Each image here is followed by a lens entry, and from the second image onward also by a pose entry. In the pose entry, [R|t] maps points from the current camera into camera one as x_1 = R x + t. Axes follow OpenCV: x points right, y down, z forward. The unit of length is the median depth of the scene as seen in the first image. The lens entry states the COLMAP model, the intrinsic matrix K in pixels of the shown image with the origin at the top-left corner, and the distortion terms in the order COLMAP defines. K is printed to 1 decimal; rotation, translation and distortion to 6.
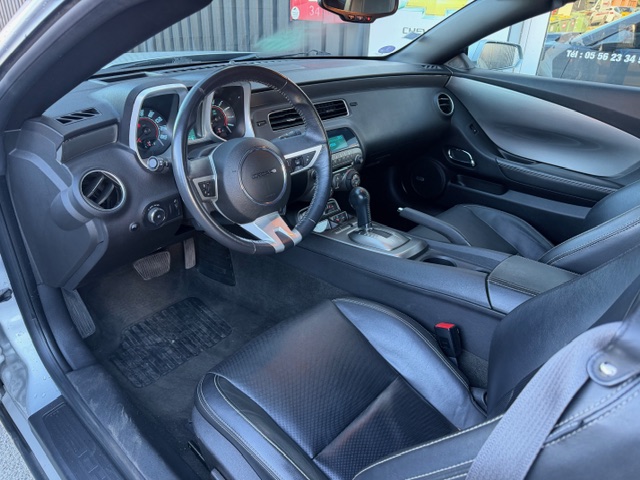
lens RADIAL K [[456.0, 0, 319.1], [0, 456.0, 234.6], [0, 0, 1]] dist [0.038360, -0.056010]
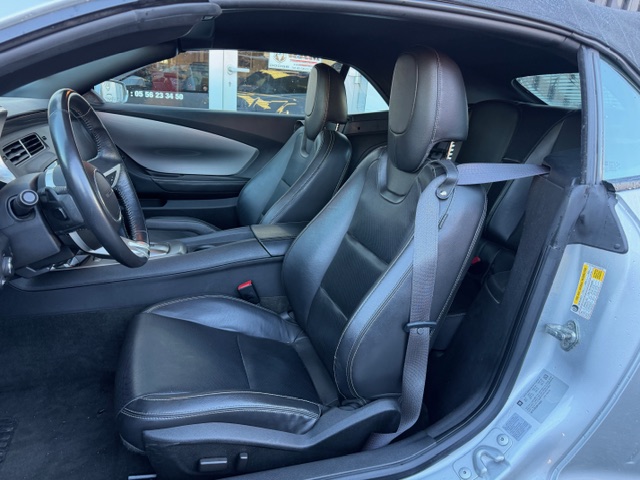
lens RADIAL K [[456.0, 0, 319.1], [0, 456.0, 234.6], [0, 0, 1]] dist [0.038360, -0.056010]
pose [[0.514393, -0.265204, 0.815516, -0.521370], [0.339598, 0.936230, 0.090256, 0.015077], [-0.787447, 0.230521, 0.571653, 0.045020]]
